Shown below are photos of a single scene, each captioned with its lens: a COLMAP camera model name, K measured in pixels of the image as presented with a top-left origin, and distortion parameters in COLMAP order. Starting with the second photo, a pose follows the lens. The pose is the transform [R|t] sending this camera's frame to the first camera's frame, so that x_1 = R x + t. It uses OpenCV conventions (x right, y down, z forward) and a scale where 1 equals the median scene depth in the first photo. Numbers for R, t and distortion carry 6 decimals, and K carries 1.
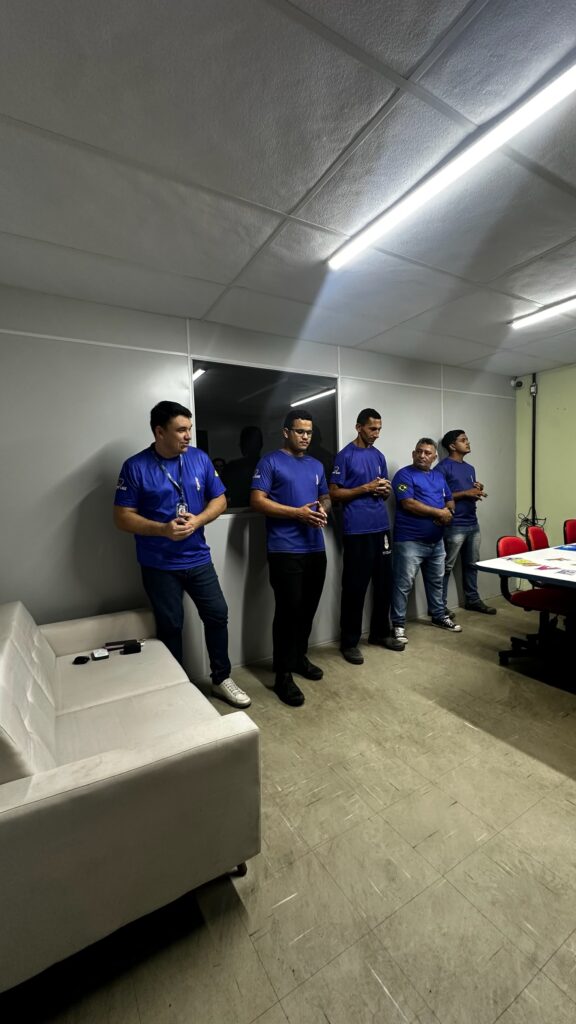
lens RADIAL K [[407.7, 0, 285.0], [0, 407.7, 509.3], [0, 0, 1]] dist [-0.006180, 0.001836]
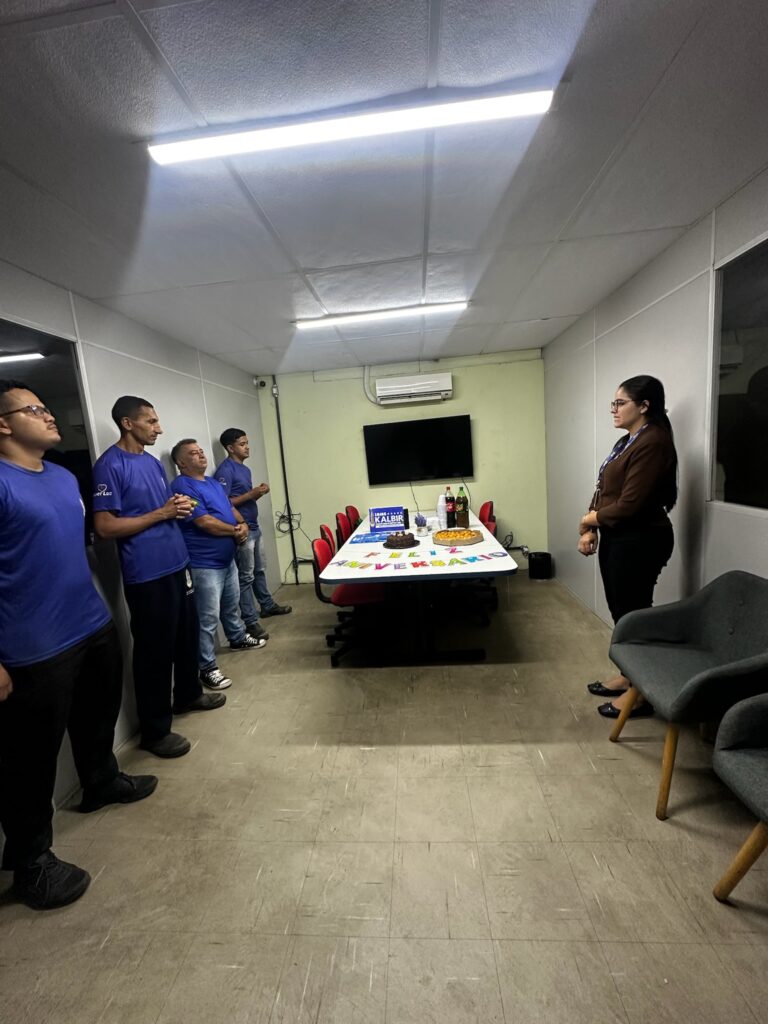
lens RADIAL K [[407.8, 0, 383.1], [0, 407.8, 511.5], [0, 0, 1]] dist [-0.006578, 0.001917]
pose [[0.568931, -0.129916, 0.812059, -0.193052], [0.109198, 0.990634, 0.081981, -0.080307], [-0.815103, 0.042034, 0.577789, 0.331573]]
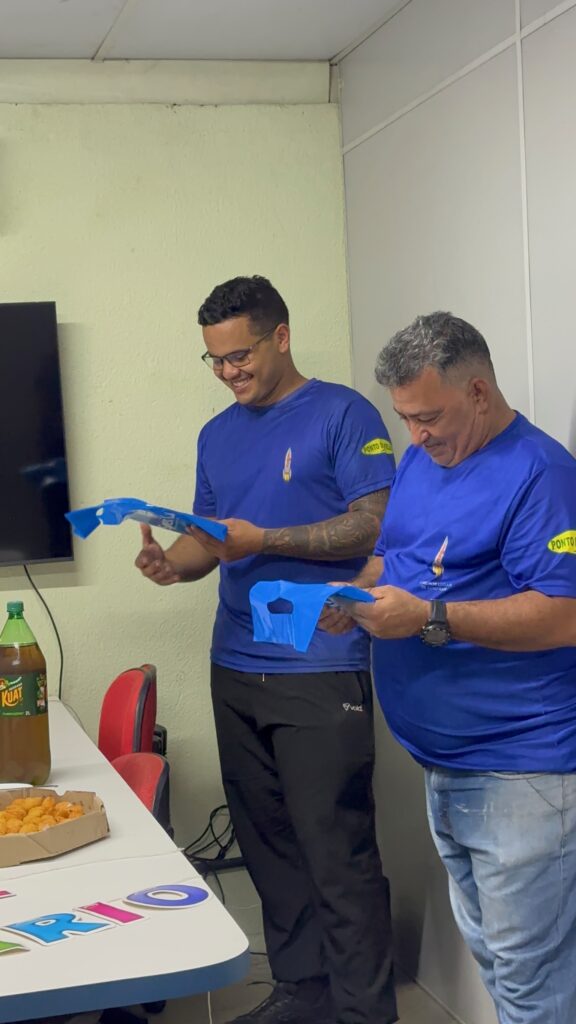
lens RADIAL K [[1672.2, 0, 326.8], [0, 1672.2, 527.2], [0, 0, 1]] dist [0.138936, 0.000000]
pose [[0.249818, -0.034056, 0.967694, -0.111210], [0.102395, 0.994707, 0.008572, -0.066025], [-0.962864, 0.096946, 0.251982, 0.343282]]
